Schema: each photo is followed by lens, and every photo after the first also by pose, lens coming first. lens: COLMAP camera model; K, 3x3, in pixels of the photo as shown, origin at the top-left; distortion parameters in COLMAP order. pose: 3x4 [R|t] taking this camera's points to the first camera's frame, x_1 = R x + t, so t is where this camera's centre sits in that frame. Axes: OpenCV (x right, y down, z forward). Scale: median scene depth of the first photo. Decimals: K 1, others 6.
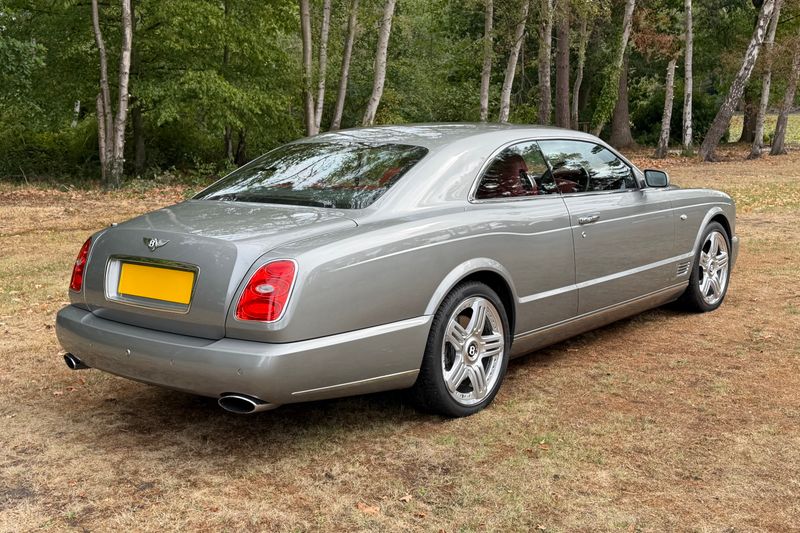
lens RADIAL K [[934.4, 0, 398.5], [0, 934.4, 264.2], [0, 0, 1]] dist [0.220768, -0.514702]
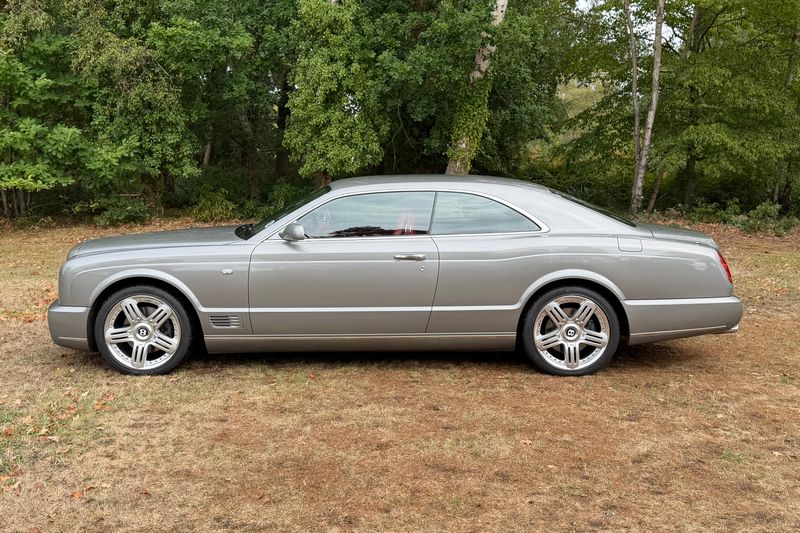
lens RADIAL K [[788.9, 0, 392.0], [0, 788.9, 256.7], [0, 0, 1]] dist [0.184119, -0.391092]
pose [[0.658570, 0.112072, -0.744128, 0.290679], [-0.135756, 0.990318, 0.029002, -0.017583], [0.740173, 0.081920, 0.667408, 0.056806]]
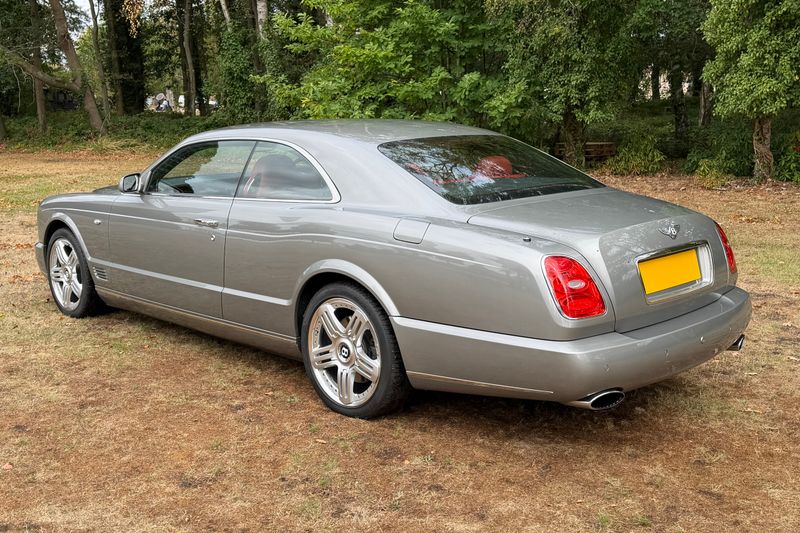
lens RADIAL K [[843.3, 0, 379.4], [0, 843.3, 265.7], [0, 0, 1]] dist [0.221559, -0.492774]
pose [[-0.080528, 0.199605, -0.976562, 0.326093], [-0.142497, 0.967375, 0.209477, -0.061349], [0.986514, 0.156026, -0.049457, 0.345198]]
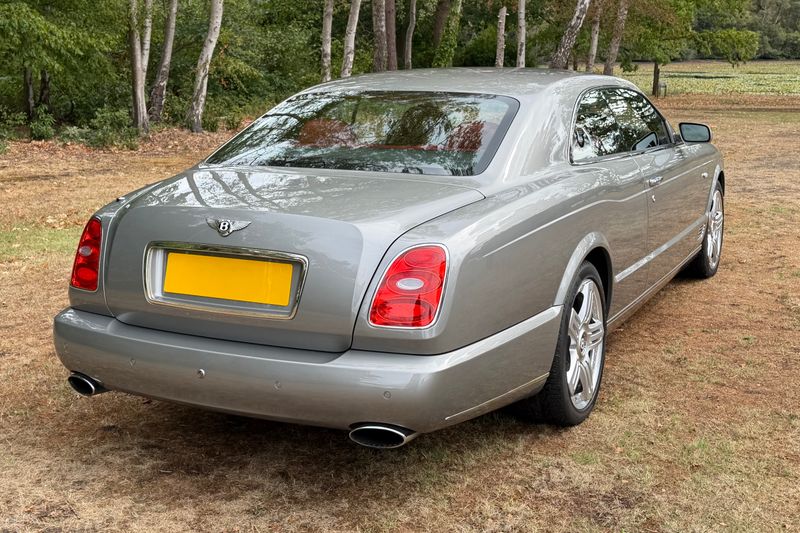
lens RADIAL K [[978.6, 0, 390.4], [0, 978.6, 254.1], [0, 0, 1]] dist [0.193336, -0.439254]
pose [[0.976434, -0.031057, 0.213570, -0.071308], [0.023497, 0.999007, 0.037849, -0.006305], [-0.214534, -0.031939, 0.976194, 0.049888]]
